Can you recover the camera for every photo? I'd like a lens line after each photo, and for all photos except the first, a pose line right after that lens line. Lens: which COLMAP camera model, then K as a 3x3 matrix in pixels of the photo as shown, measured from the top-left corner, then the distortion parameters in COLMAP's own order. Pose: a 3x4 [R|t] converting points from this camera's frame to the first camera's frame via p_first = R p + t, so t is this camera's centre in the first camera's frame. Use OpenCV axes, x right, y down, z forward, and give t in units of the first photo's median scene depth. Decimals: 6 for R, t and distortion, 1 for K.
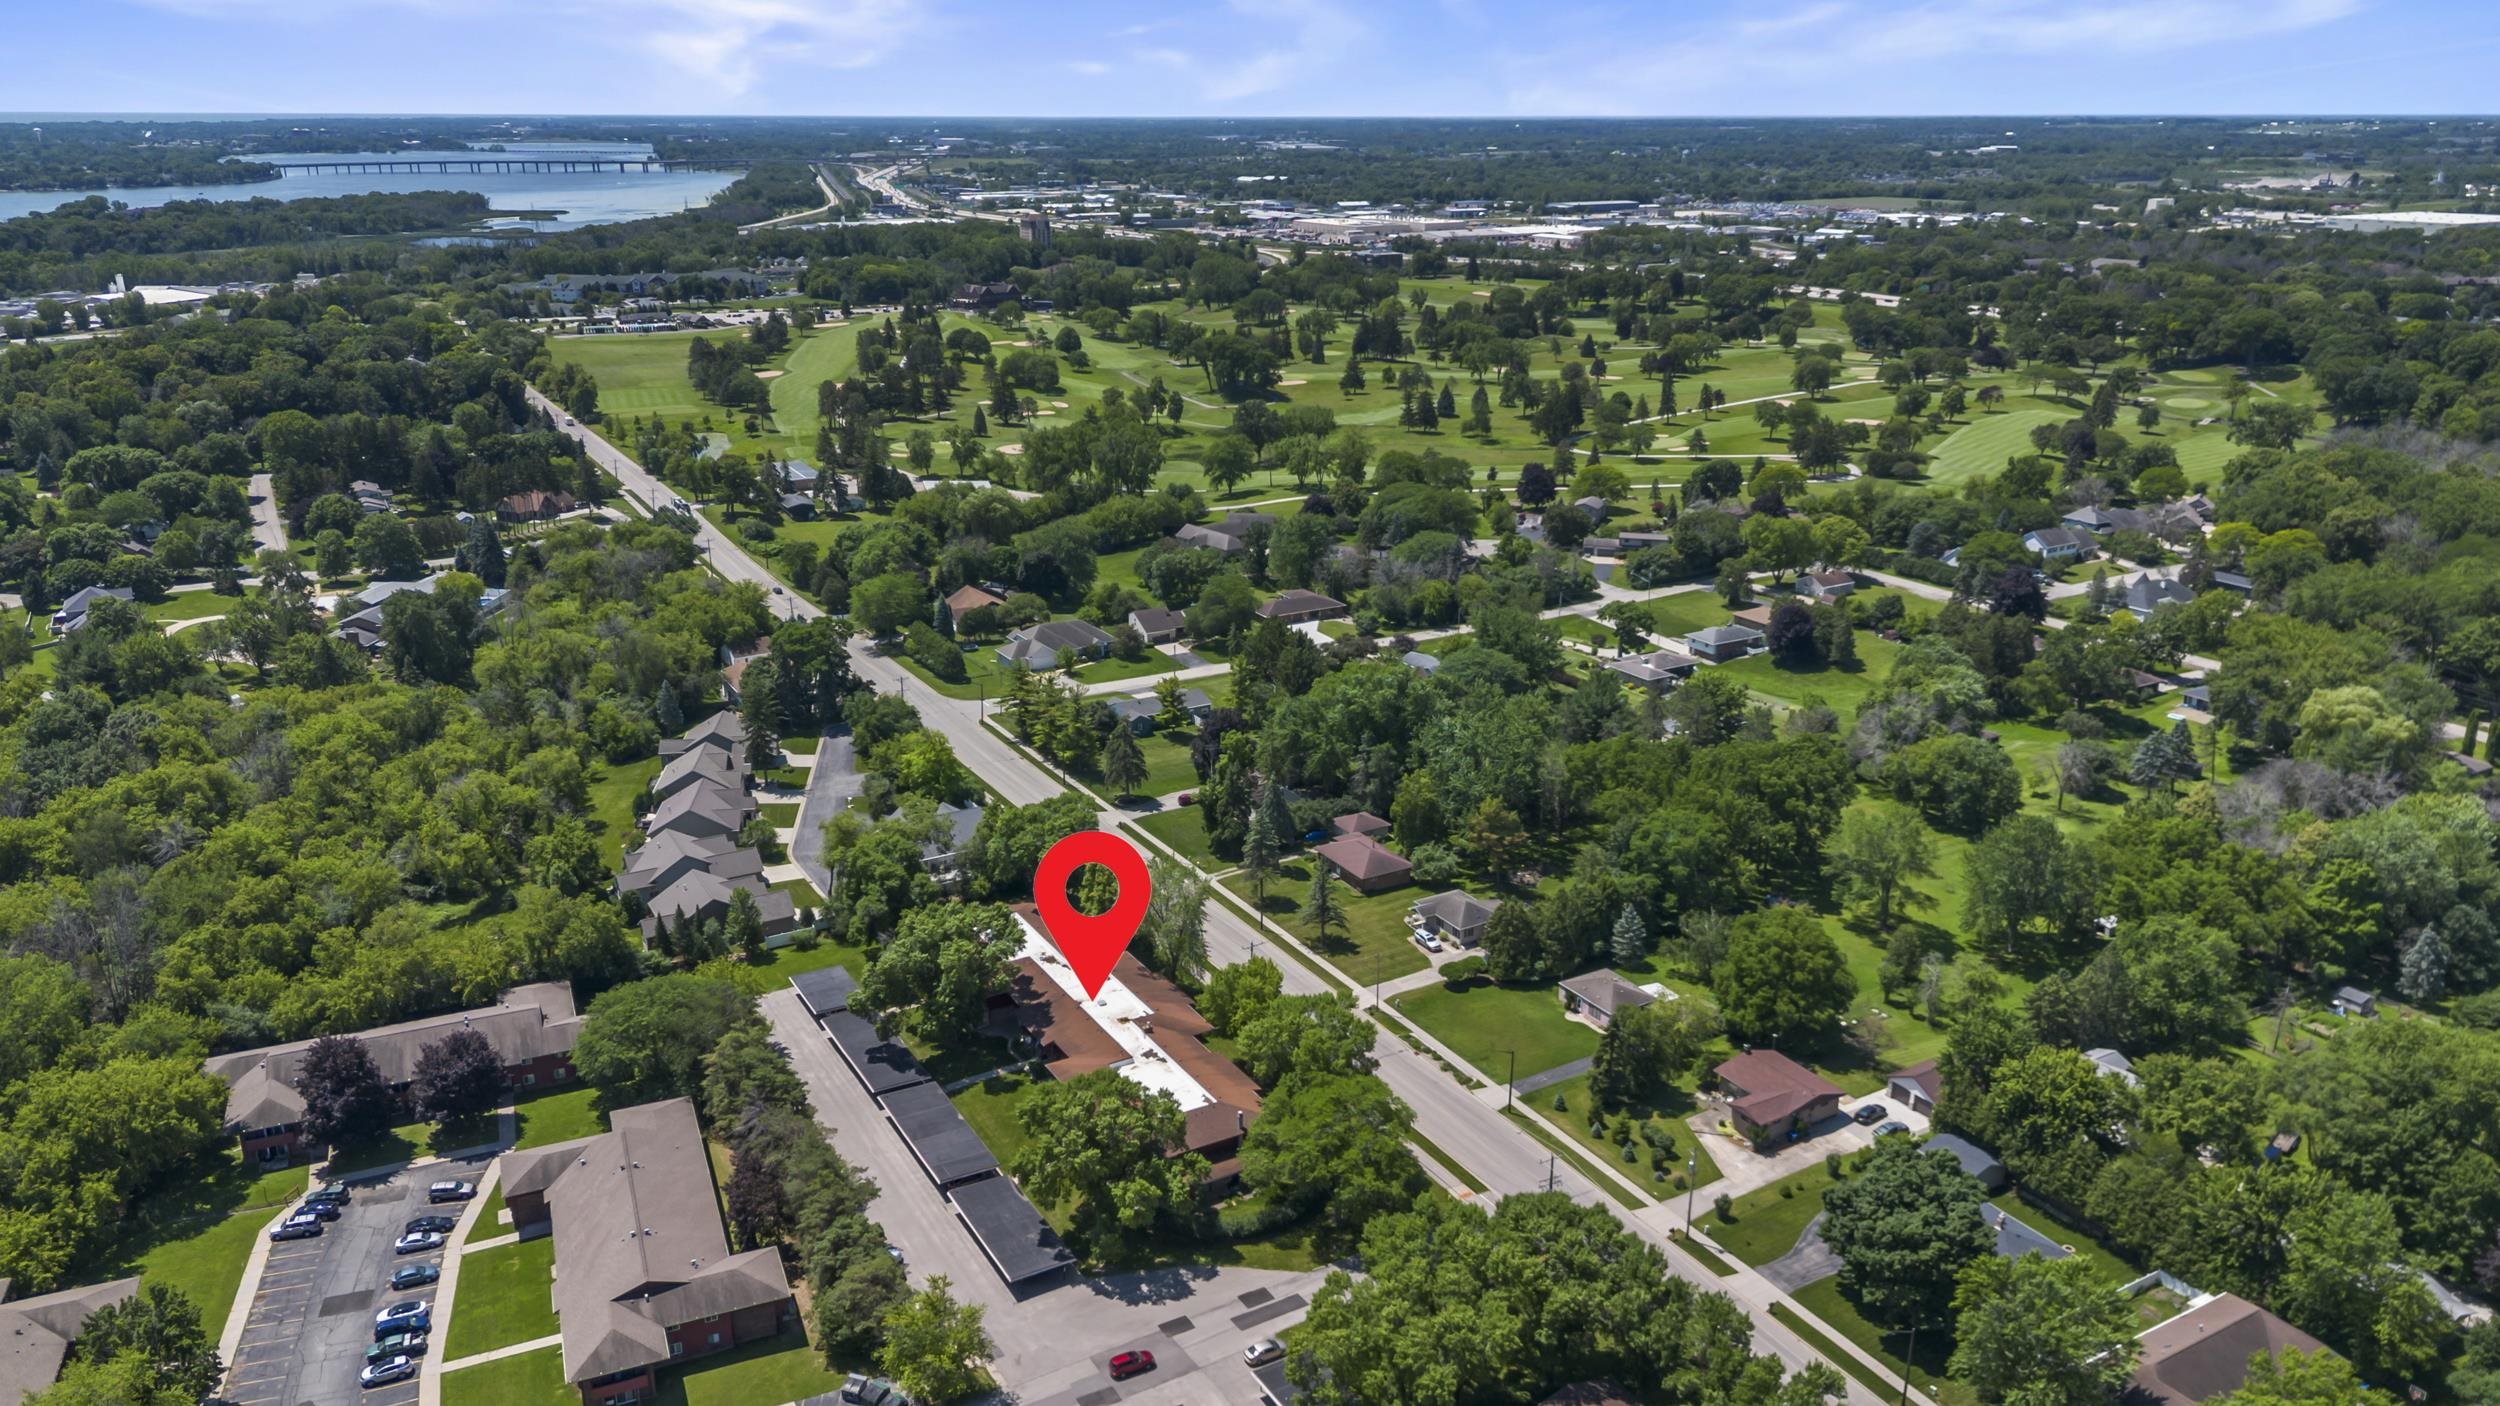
lens RADIAL K [[1787.3, 0, 1250.0], [0, 1787.3, 703.0], [0, 0, 1]] dist [0.007504, 0.002461]
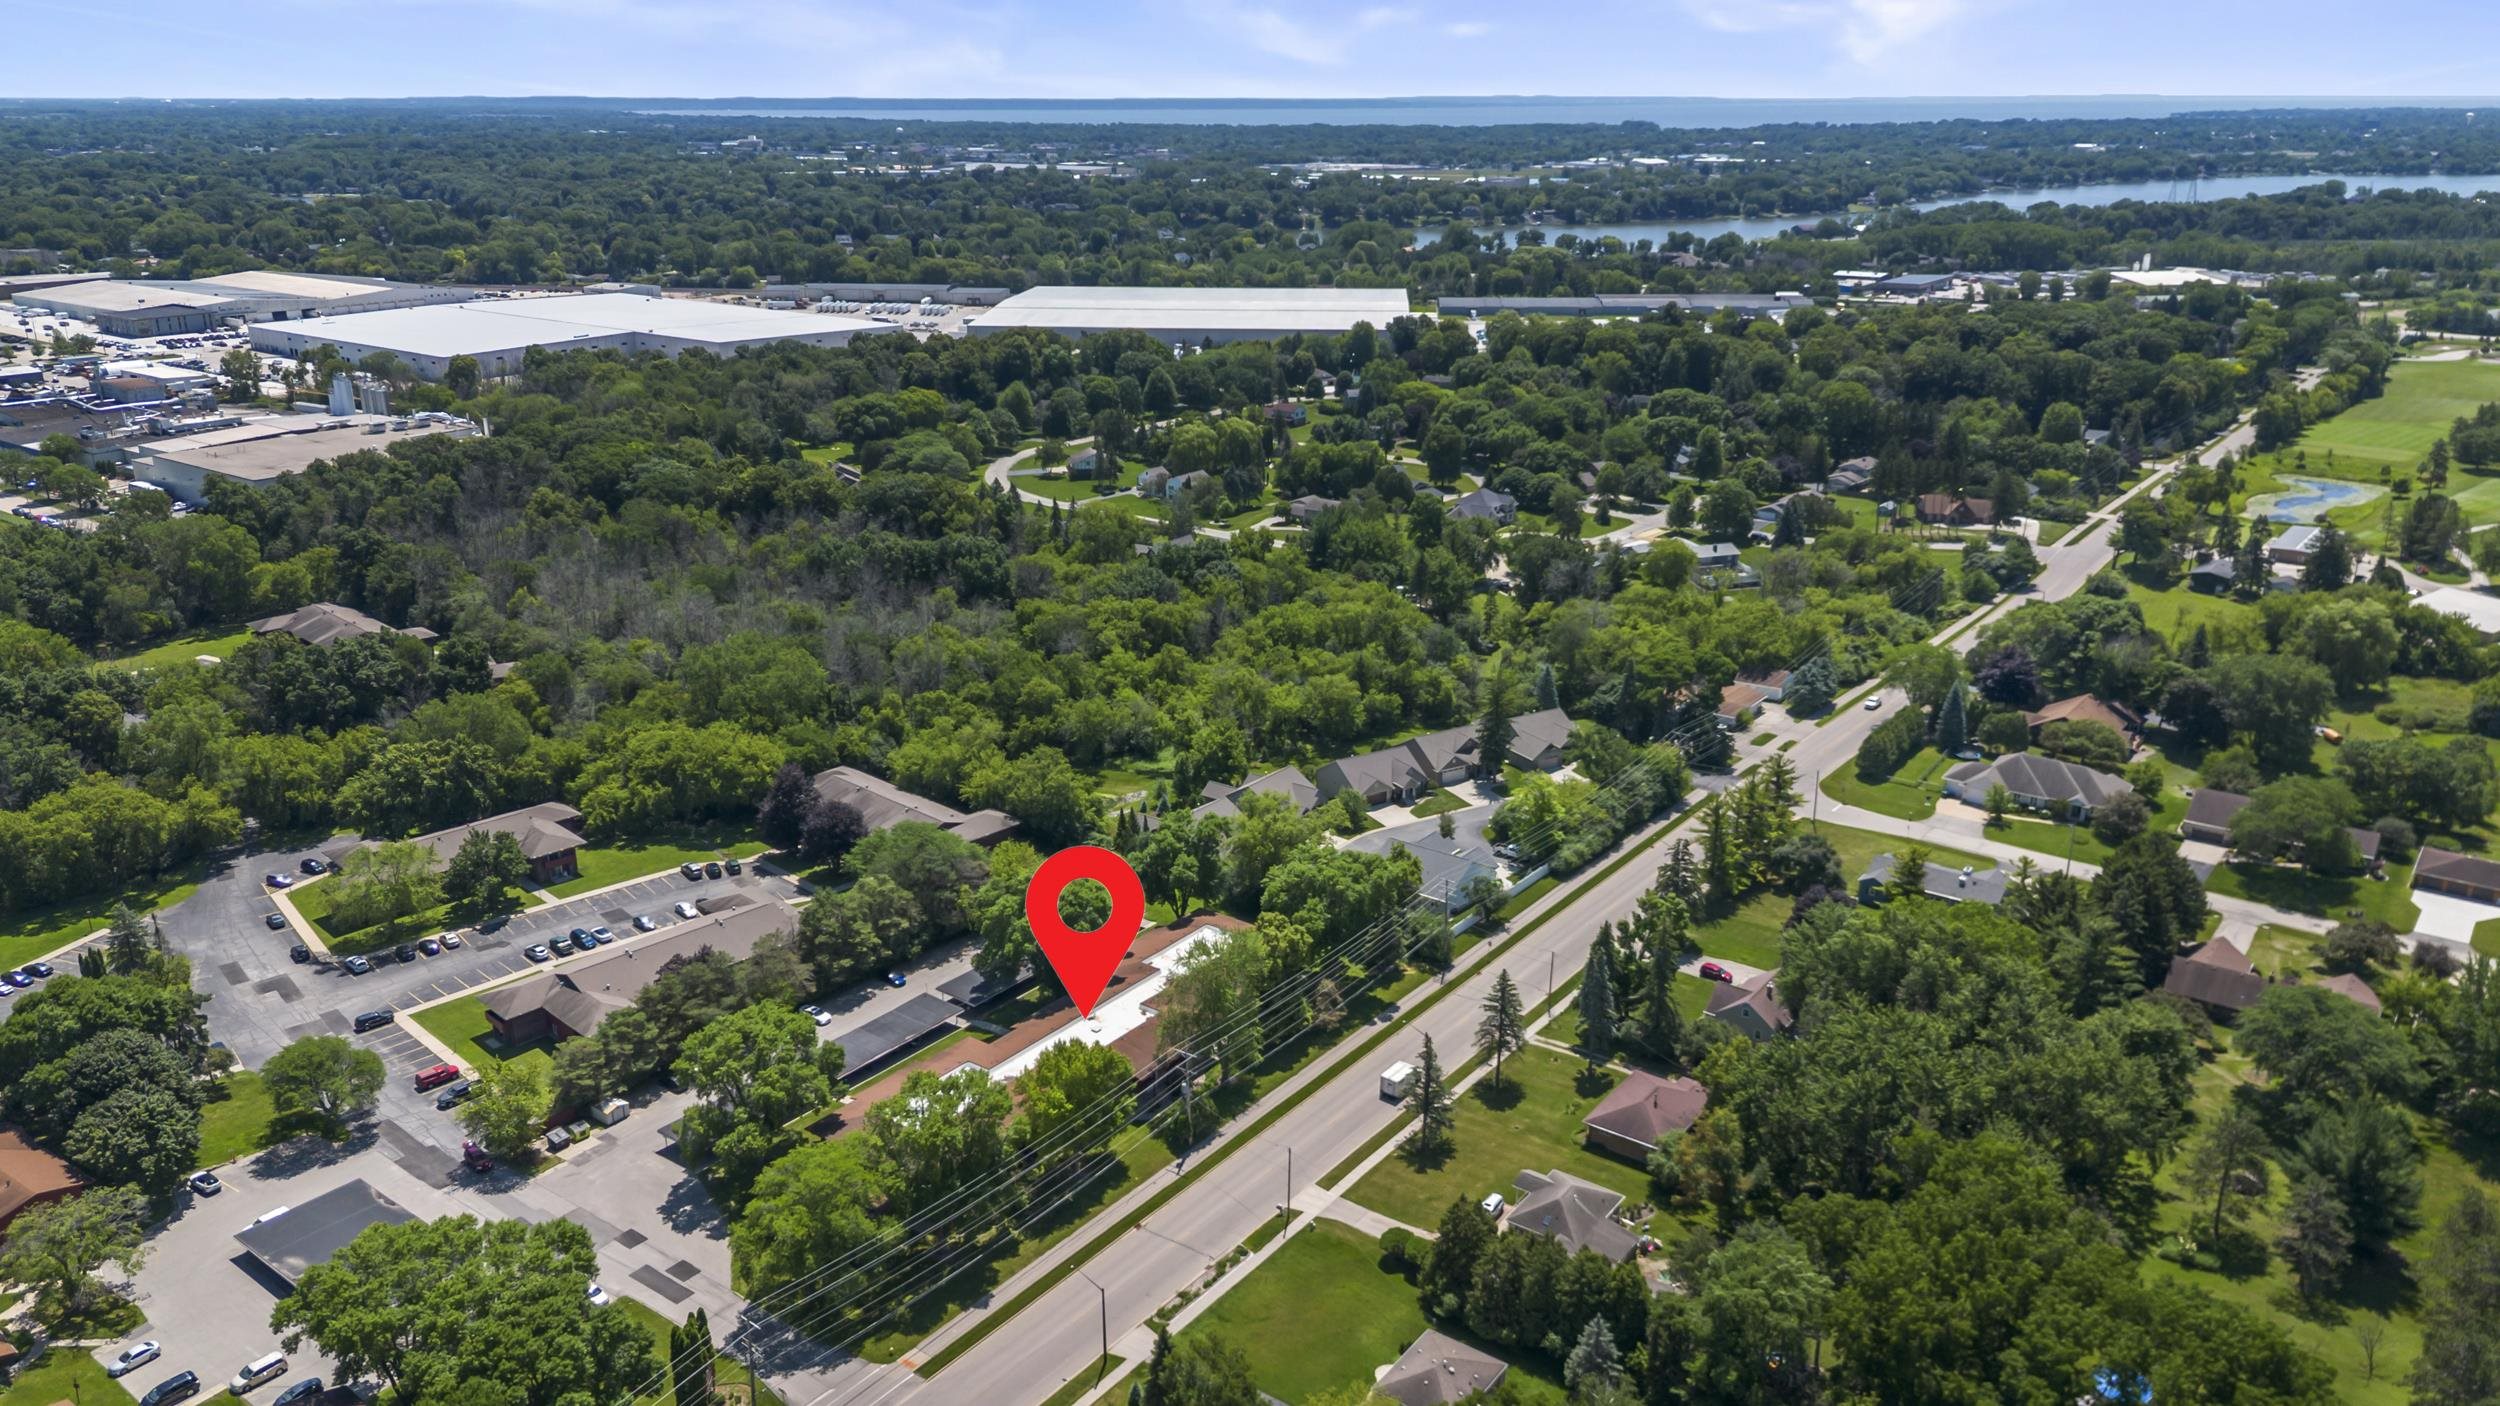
lens RADIAL K [[1787.3, 0, 1250.0], [0, 1787.3, 703.0], [0, 0, 1]] dist [0.007504, 0.002461]
pose [[0.391794, 0.295386, -0.871346, 0.734675], [-0.289013, 0.938635, 0.188244, -0.200032], [0.873481, 0.178077, 0.453122, 0.618799]]
